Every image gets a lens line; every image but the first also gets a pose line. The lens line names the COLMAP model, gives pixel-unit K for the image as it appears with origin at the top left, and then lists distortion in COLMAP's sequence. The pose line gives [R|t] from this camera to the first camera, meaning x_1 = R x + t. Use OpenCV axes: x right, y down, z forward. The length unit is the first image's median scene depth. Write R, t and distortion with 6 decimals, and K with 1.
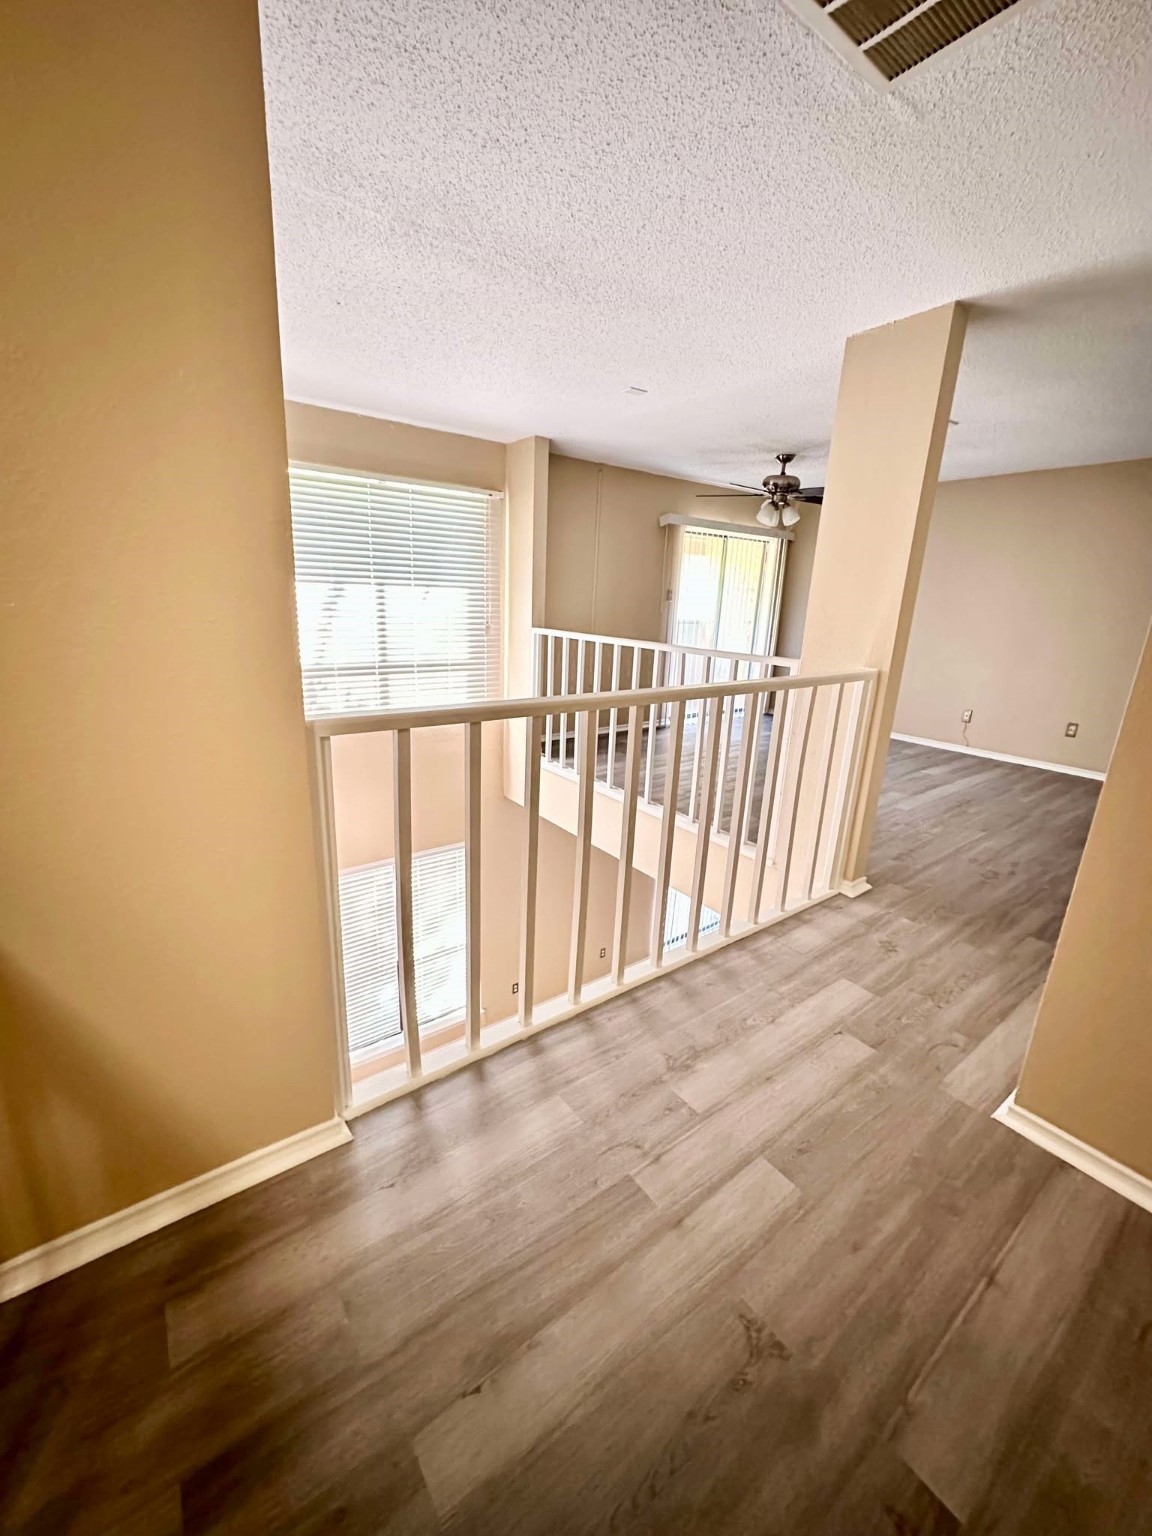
lens RADIAL K [[608.3, 0, 575.6], [0, 608.3, 764.0], [0, 0, 1]] dist [-0.000124, -0.000642]
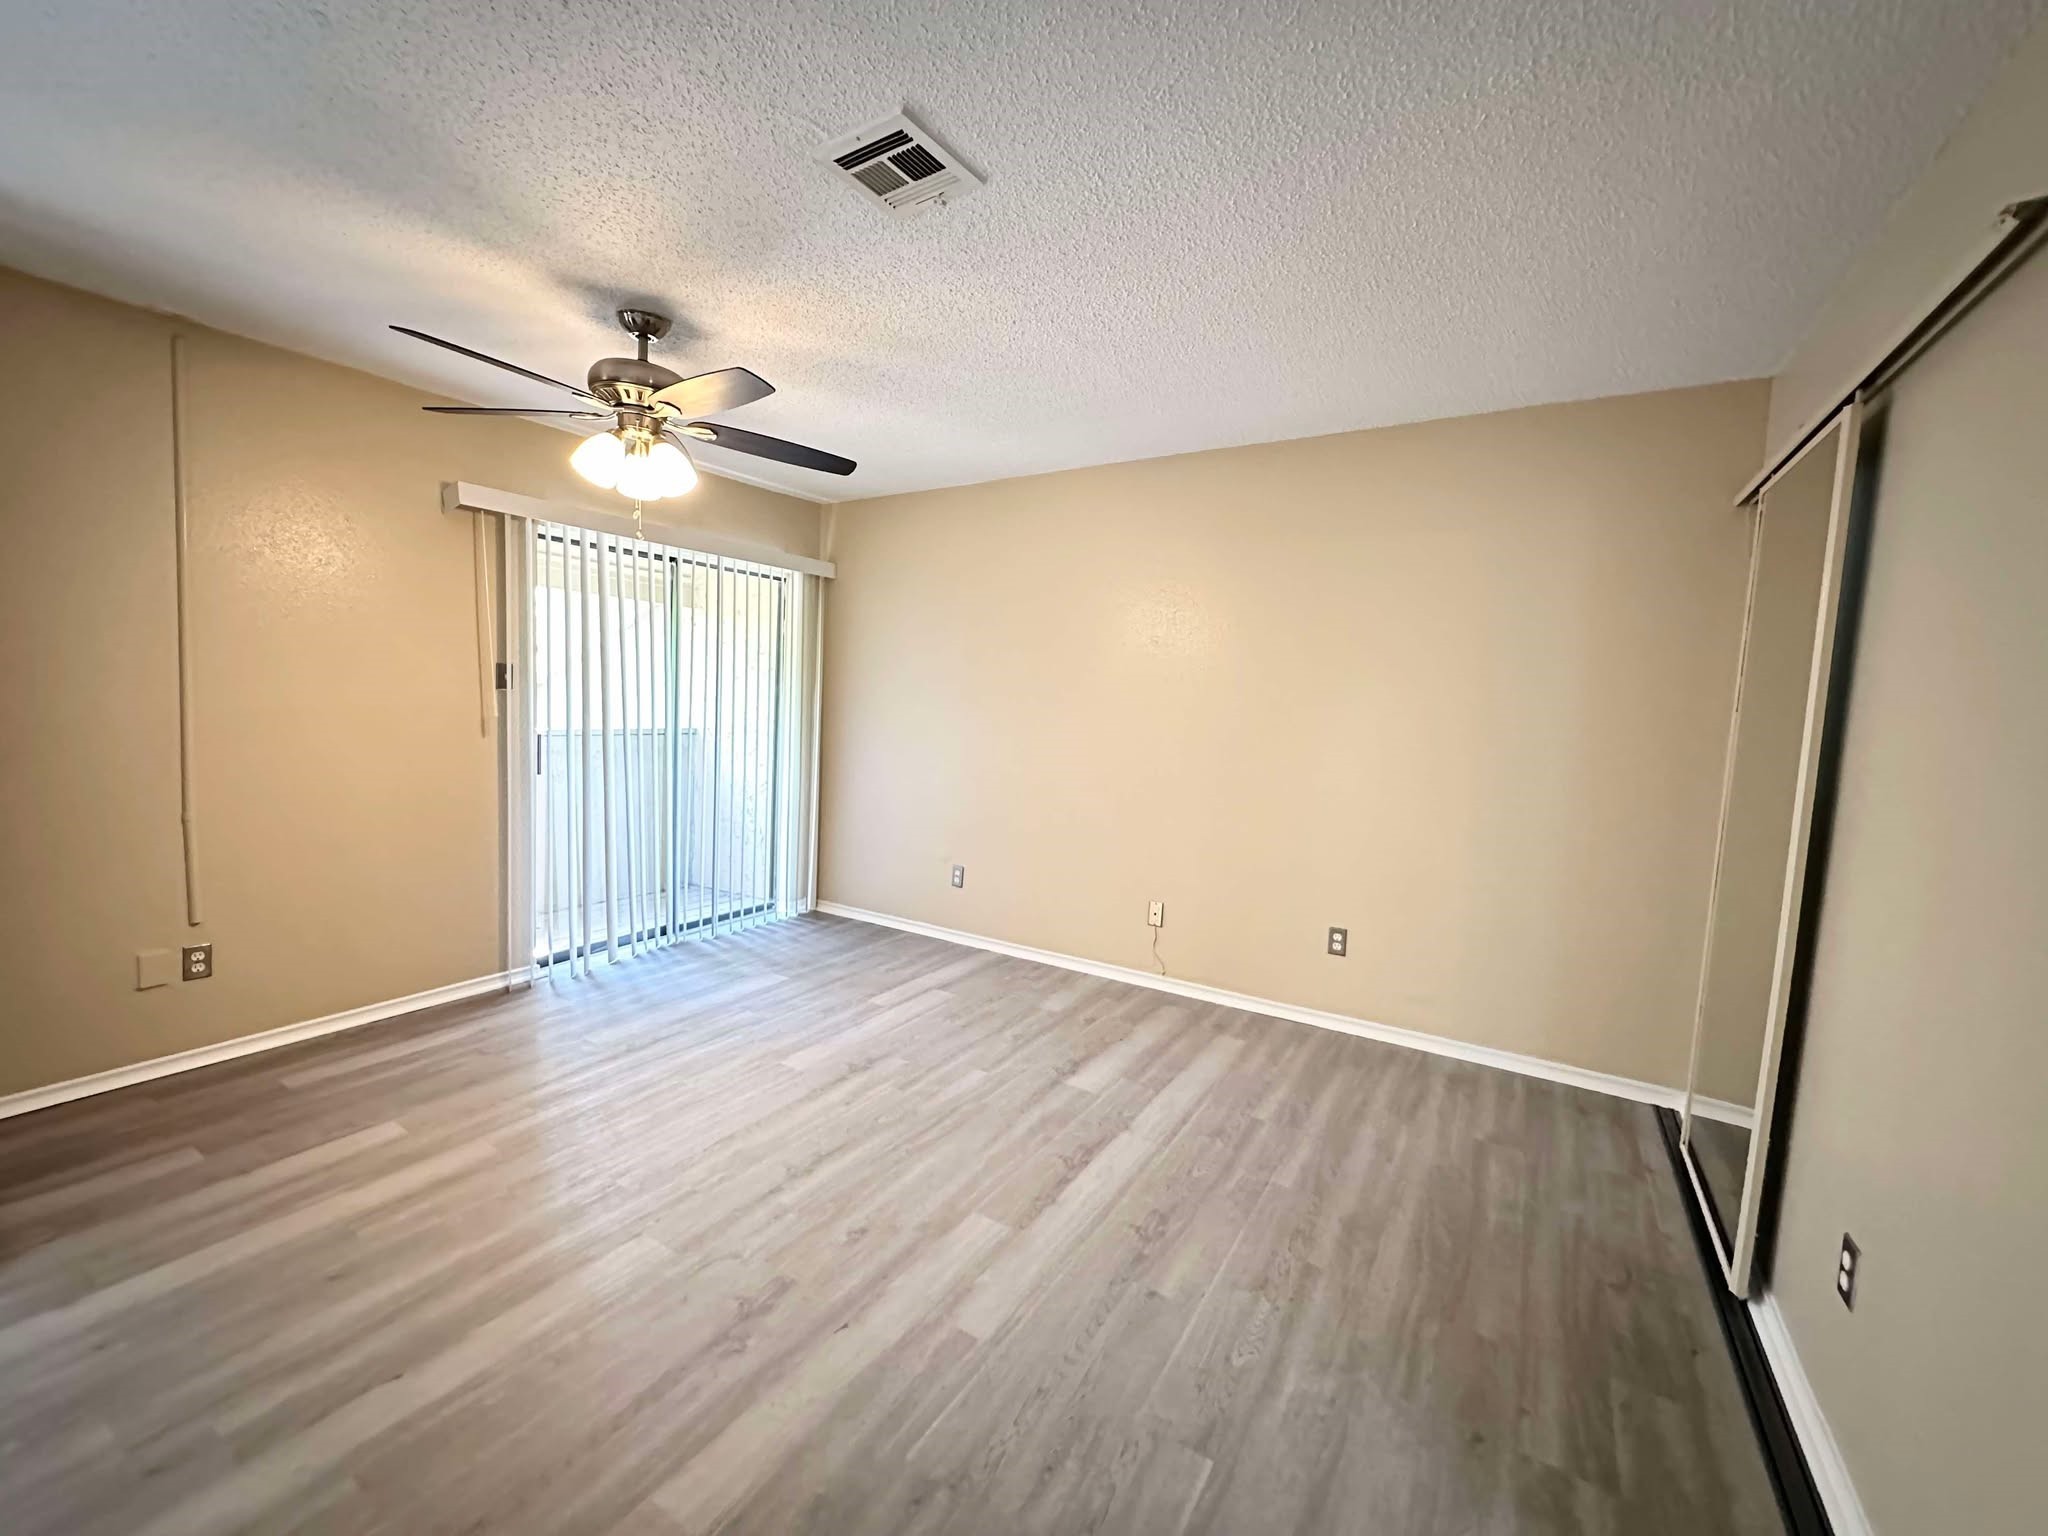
lens RADIAL K [[811.1, 0, 1013.8], [0, 811.1, 770.1], [0, 0, 1]] dist [-0.000124, -0.000642]
pose [[0.934874, -0.031569, 0.353572, 0.340597], [0.093393, 0.982821, -0.159187, -0.112308], [-0.342473, 0.181841, 0.921762, 0.456121]]
